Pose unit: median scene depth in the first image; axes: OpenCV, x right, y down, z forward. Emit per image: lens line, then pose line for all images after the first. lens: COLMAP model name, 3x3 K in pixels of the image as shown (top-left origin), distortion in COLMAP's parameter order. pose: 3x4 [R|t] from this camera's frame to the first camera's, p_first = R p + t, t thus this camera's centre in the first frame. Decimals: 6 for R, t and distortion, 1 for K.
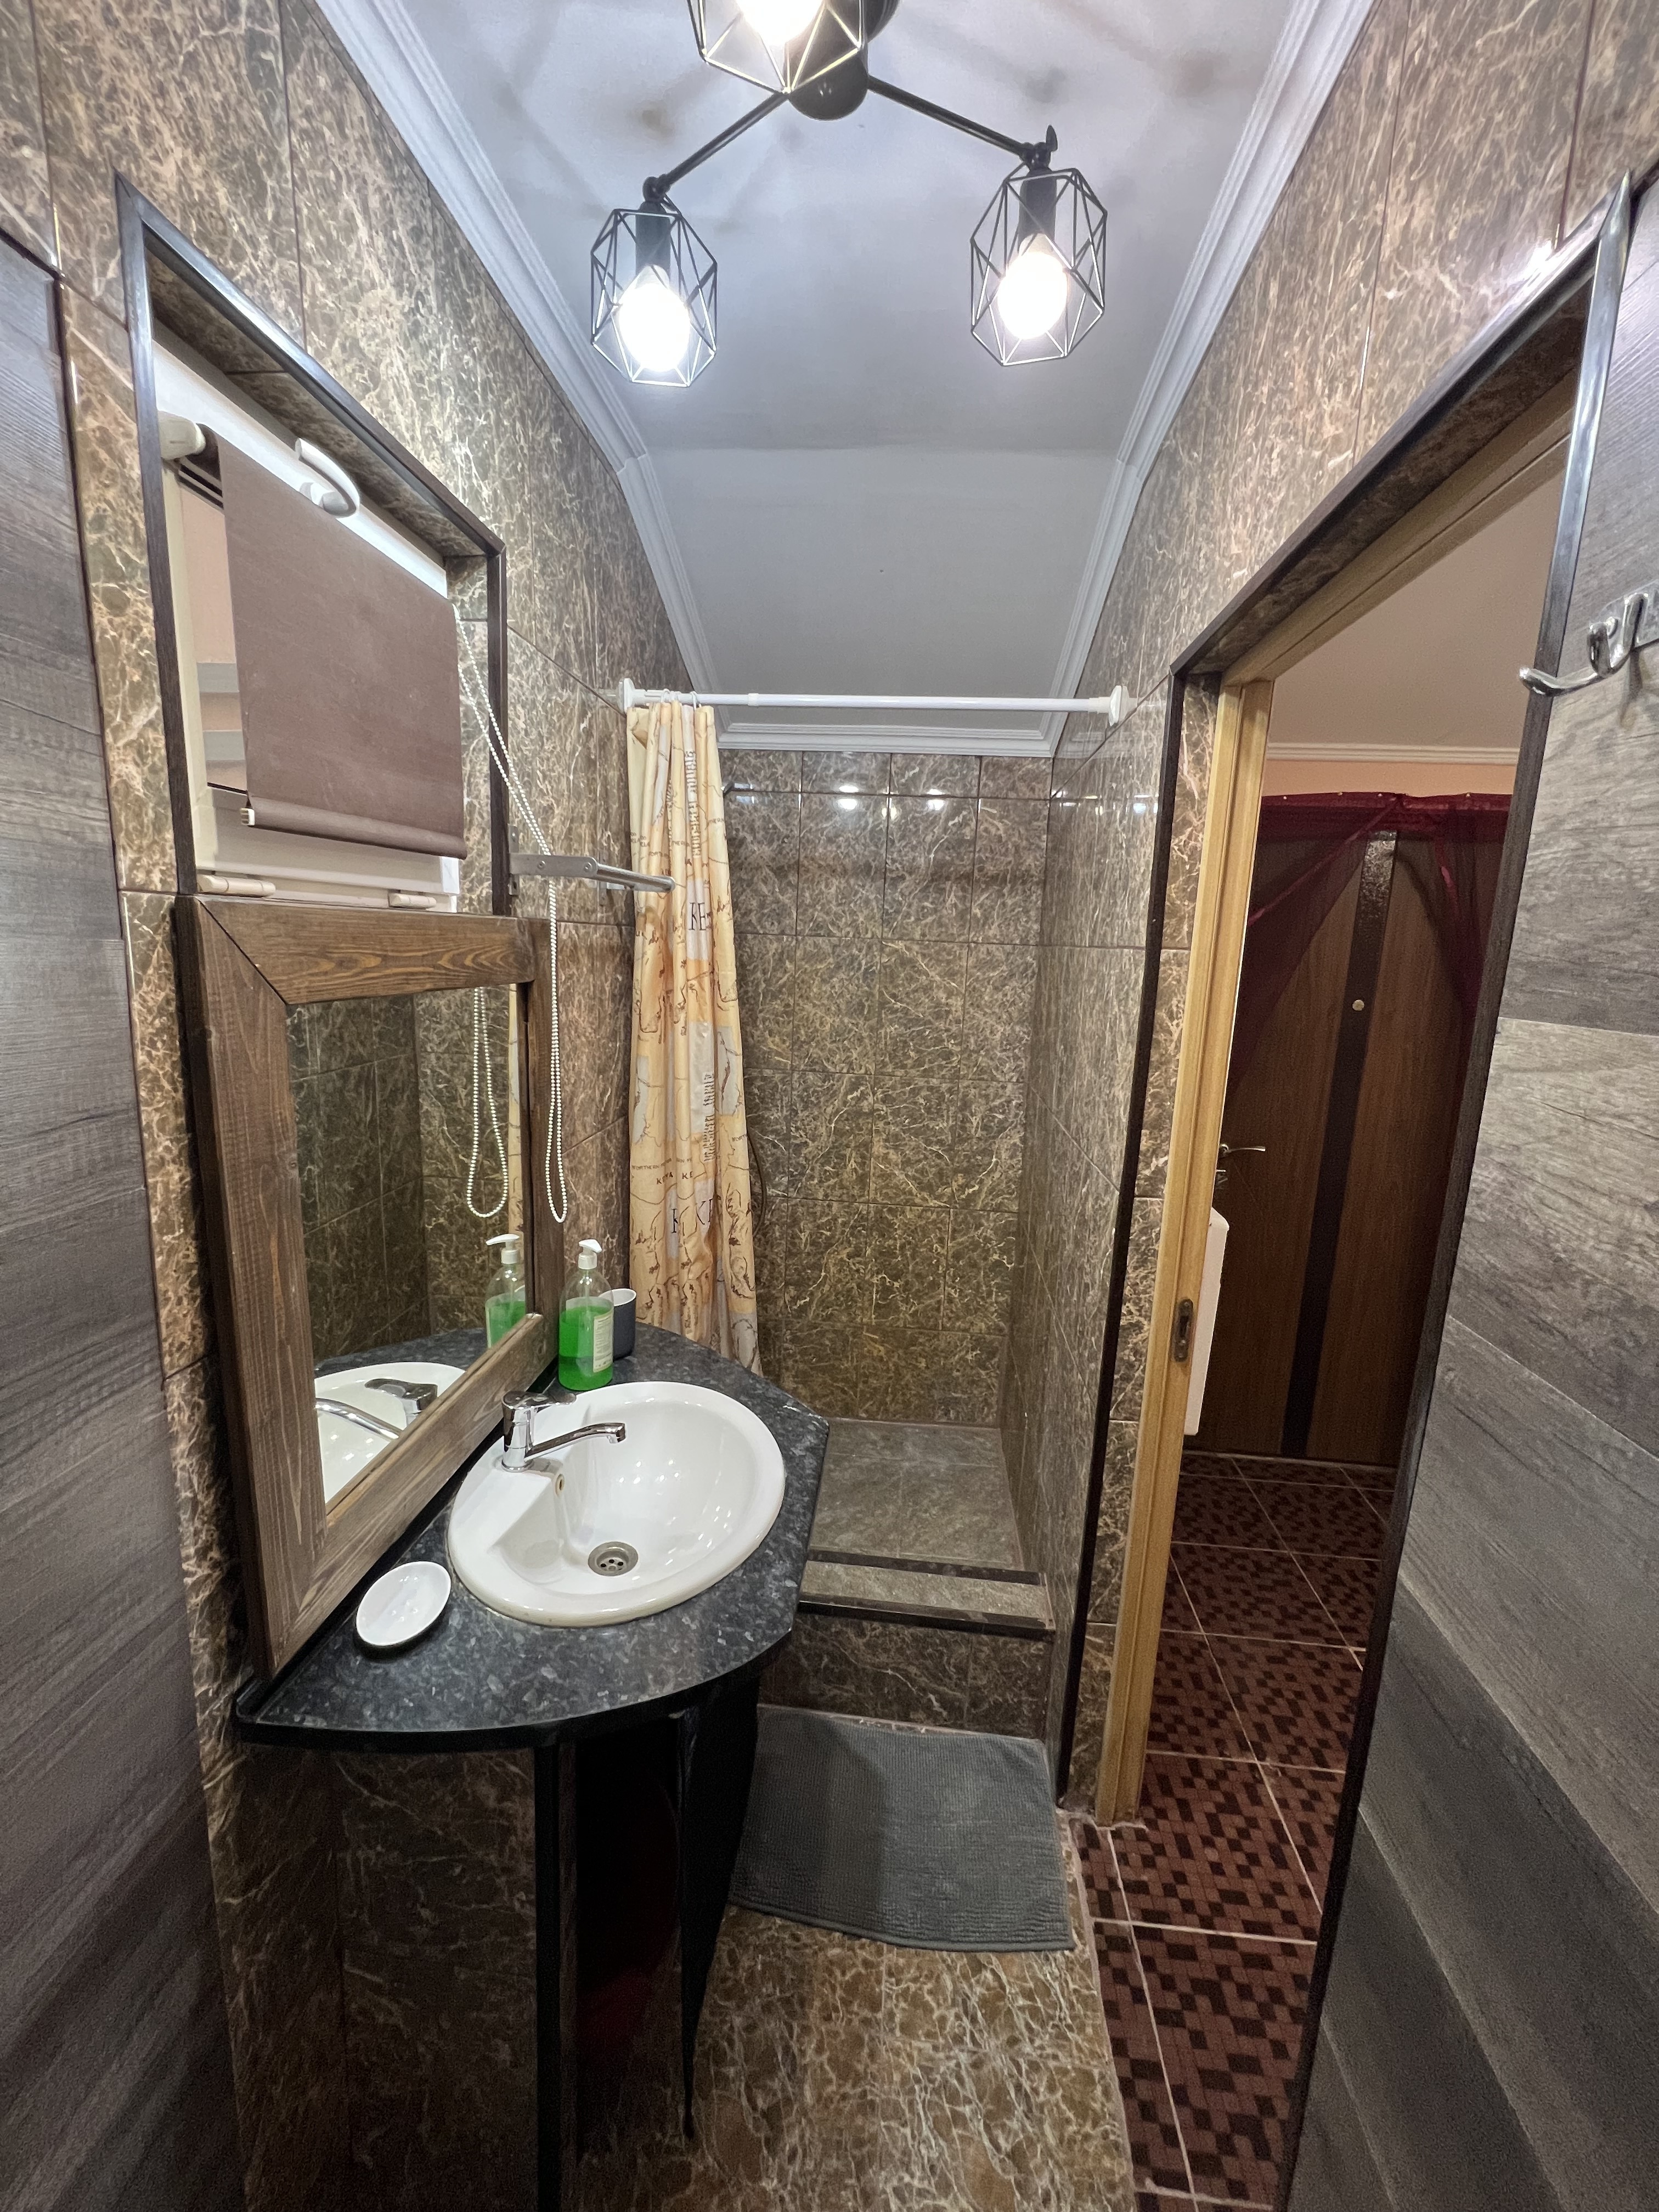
lens RADIAL K [[885.8, 0, 827.9], [0, 885.8, 1098.4], [0, 0, 1]] dist [-0.001309, 0.001029]
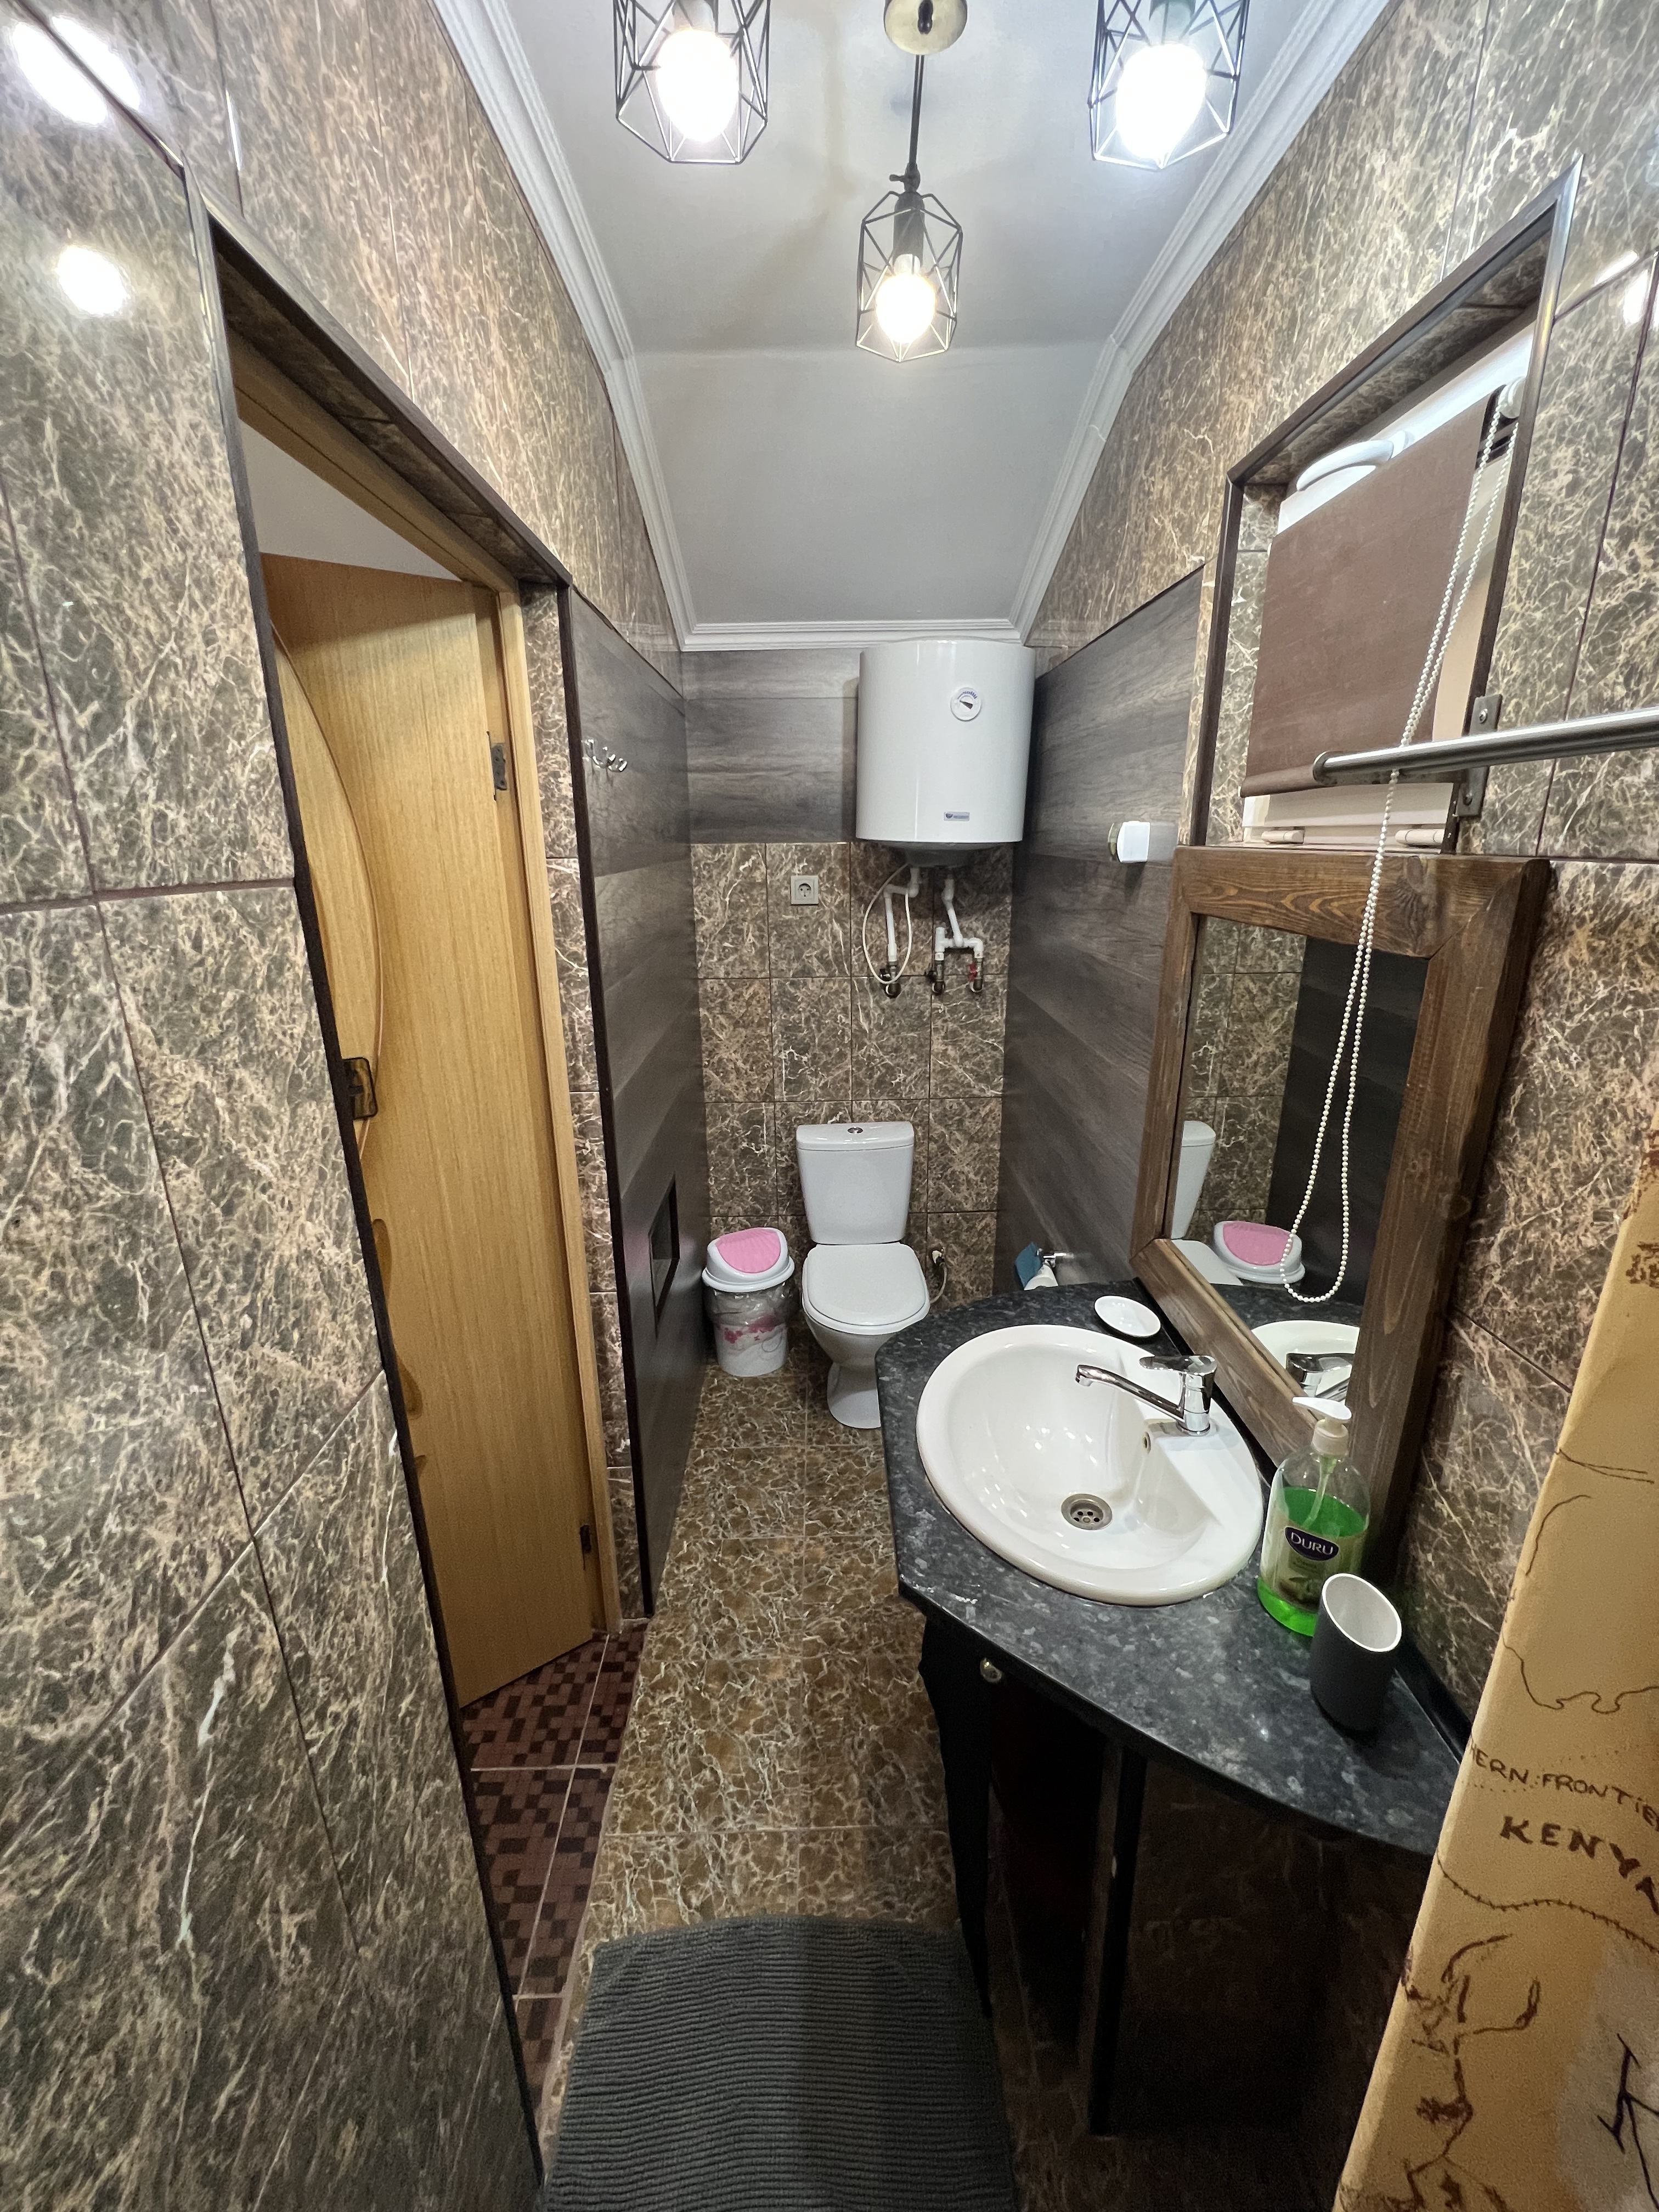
lens RADIAL K [[885.8, 0, 828.4], [0, 885.8, 1111.2], [0, 0, 1]] dist [-0.001309, 0.001029]
pose [[-0.993288, 0.003932, -0.115604, 0.151334], [-0.049333, 0.889569, 0.454130, -0.304735], [0.104623, 0.456784, -0.883404, 1.588453]]
